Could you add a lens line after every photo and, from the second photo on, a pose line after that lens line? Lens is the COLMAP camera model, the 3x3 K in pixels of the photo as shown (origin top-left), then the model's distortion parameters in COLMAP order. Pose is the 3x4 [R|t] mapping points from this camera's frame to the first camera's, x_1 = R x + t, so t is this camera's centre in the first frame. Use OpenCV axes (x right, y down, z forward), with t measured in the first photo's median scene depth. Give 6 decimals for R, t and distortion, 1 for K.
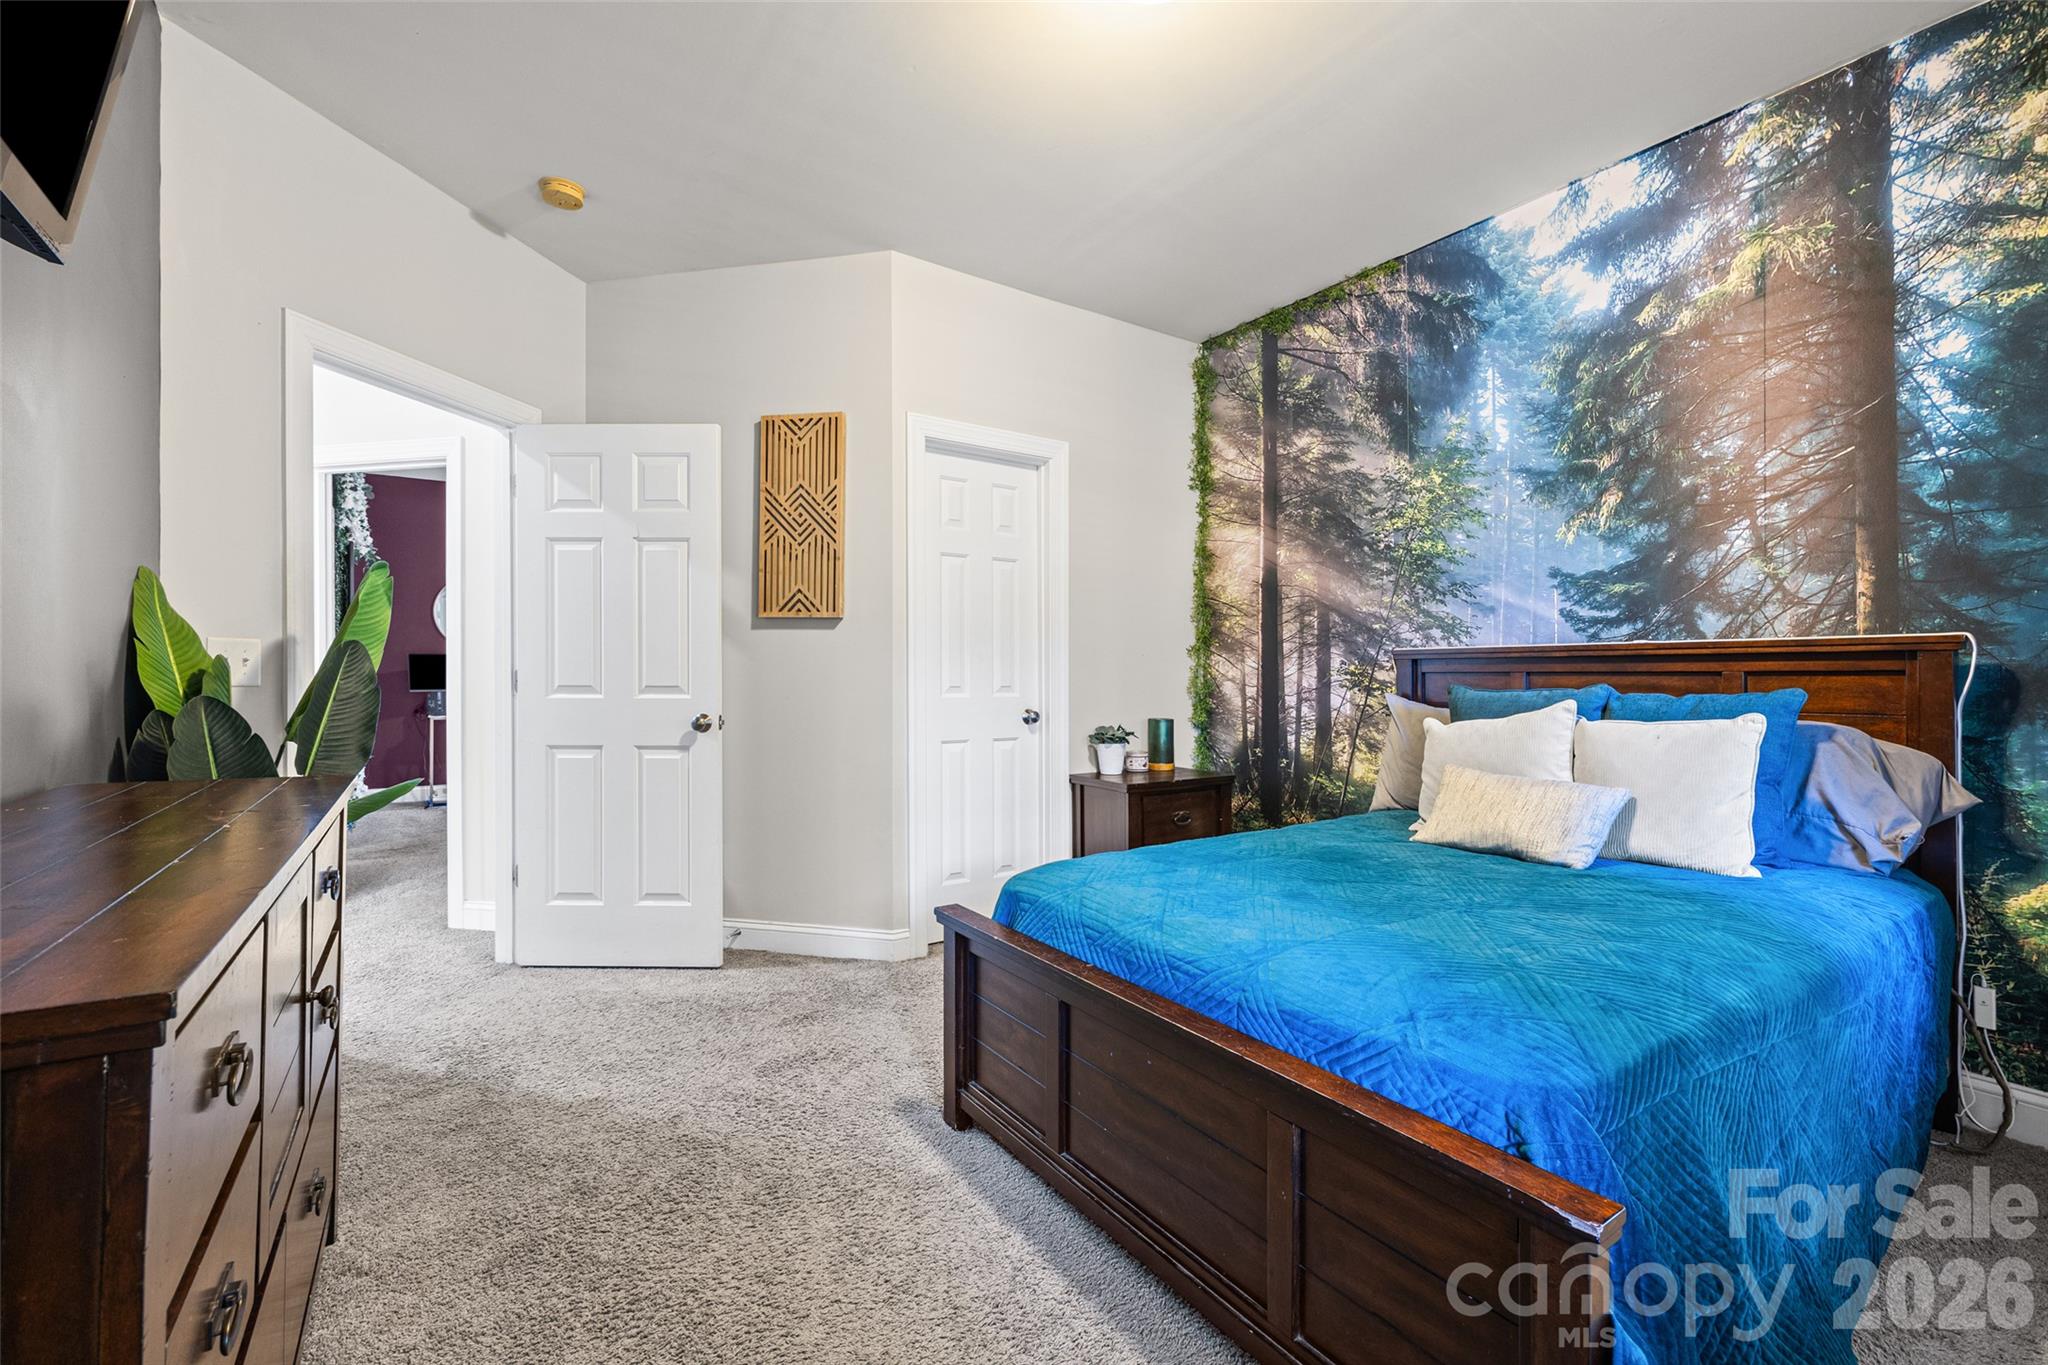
lens RADIAL K [[830.5, 0, 1021.2], [0, 830.5, 672.9], [0, 0, 1]] dist [-0.001164, -0.000353]
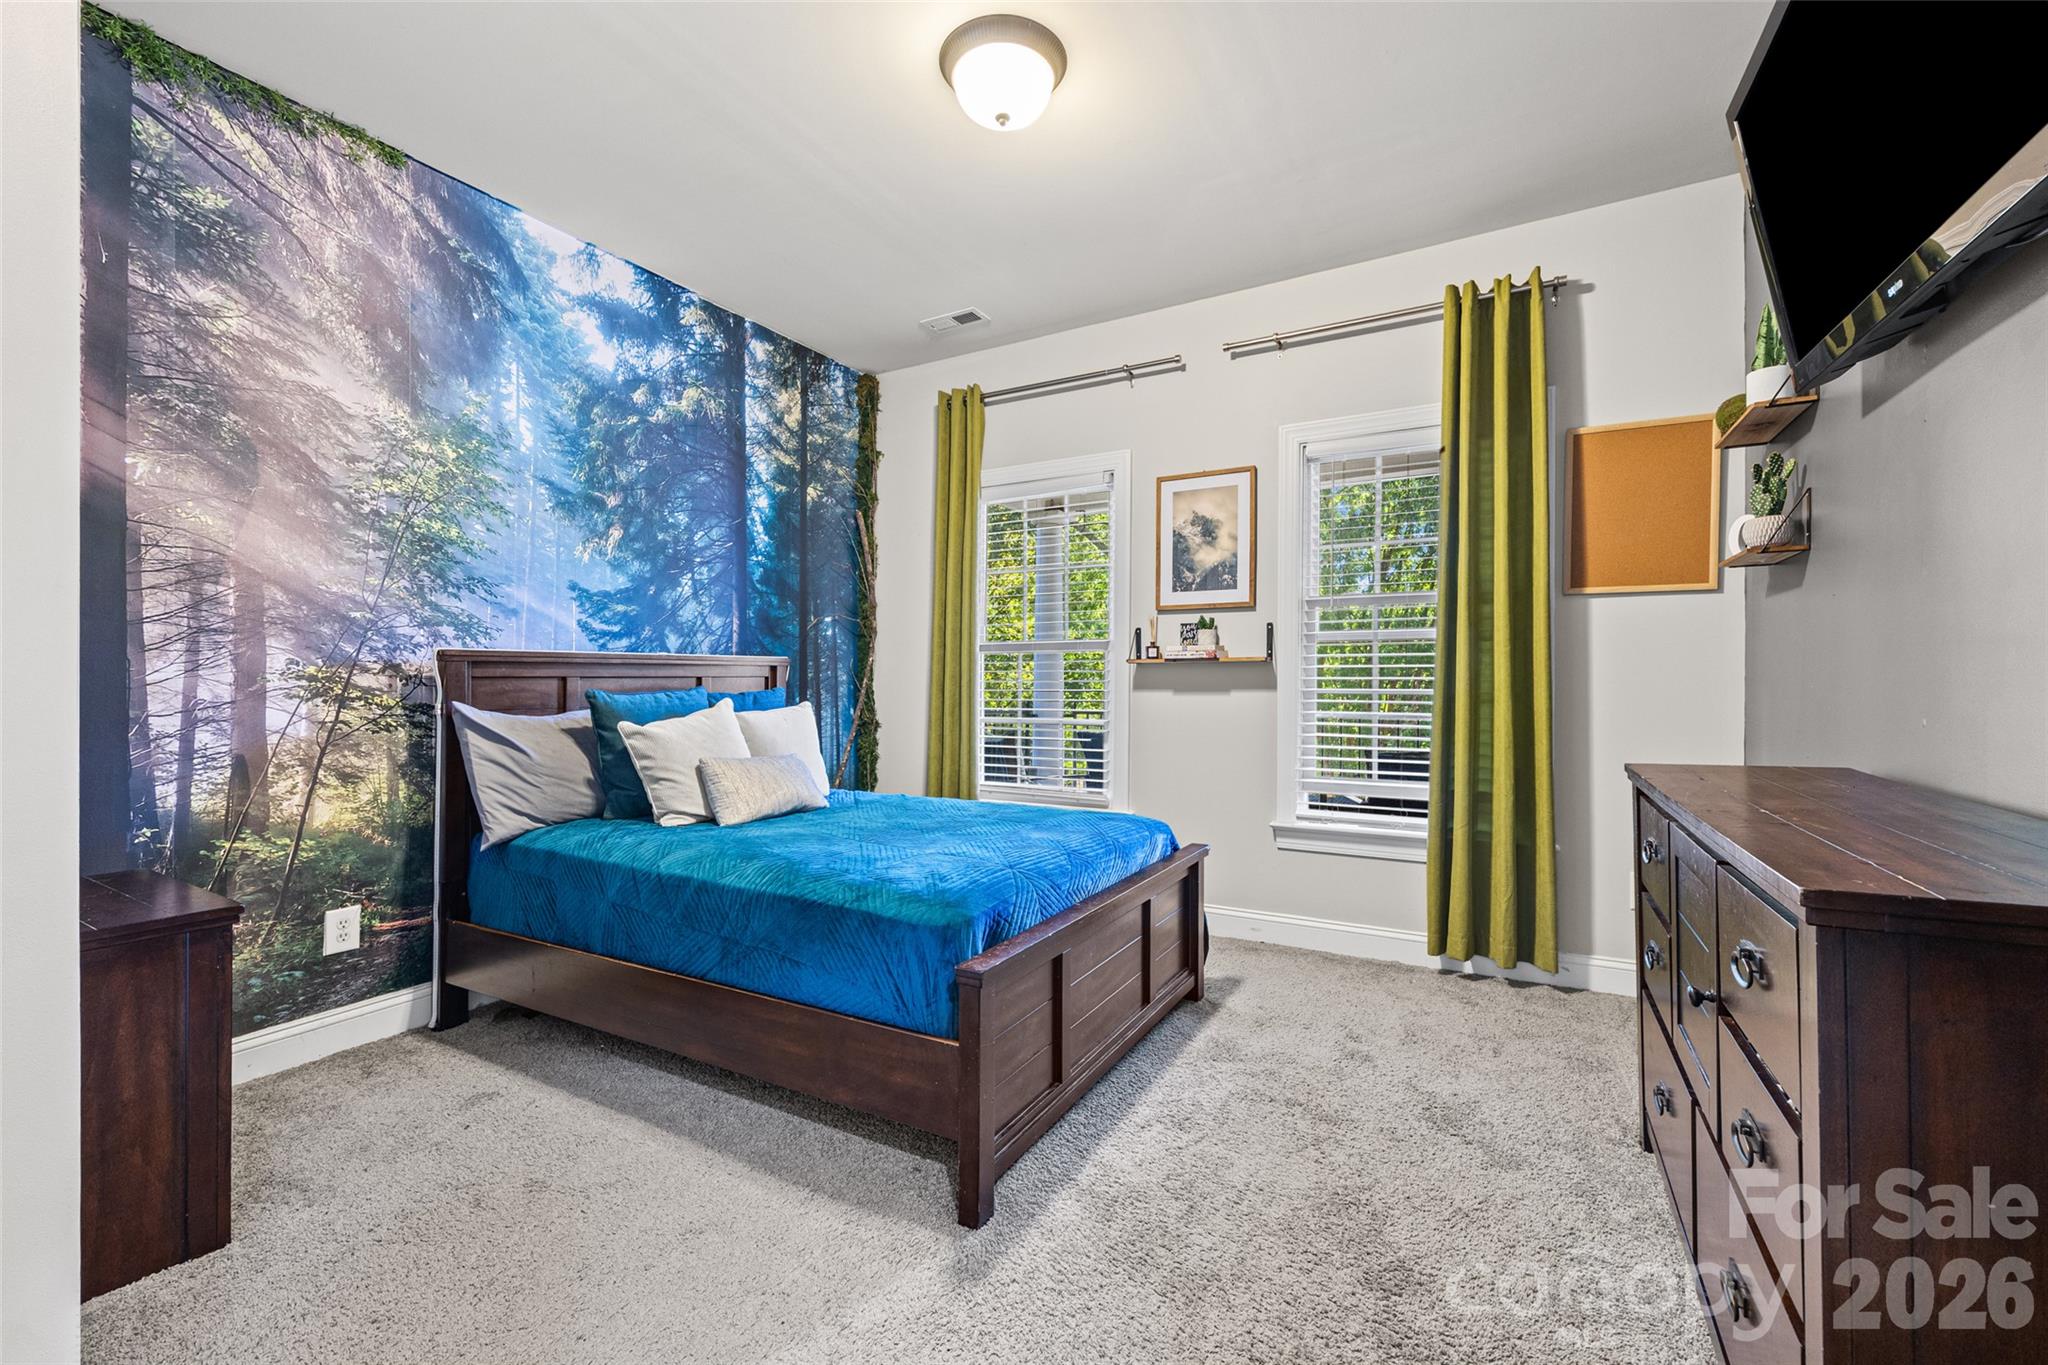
lens RADIAL K [[830.5, 0, 1025.8], [0, 830.5, 676.1], [0, 0, 1]] dist [-0.001164, -0.000353]
pose [[-0.429218, 0.001671, 0.903200, -0.582457], [-0.002306, 0.999993, -0.002946, -0.000030], [-0.903198, -0.003347, -0.429211, 0.901890]]
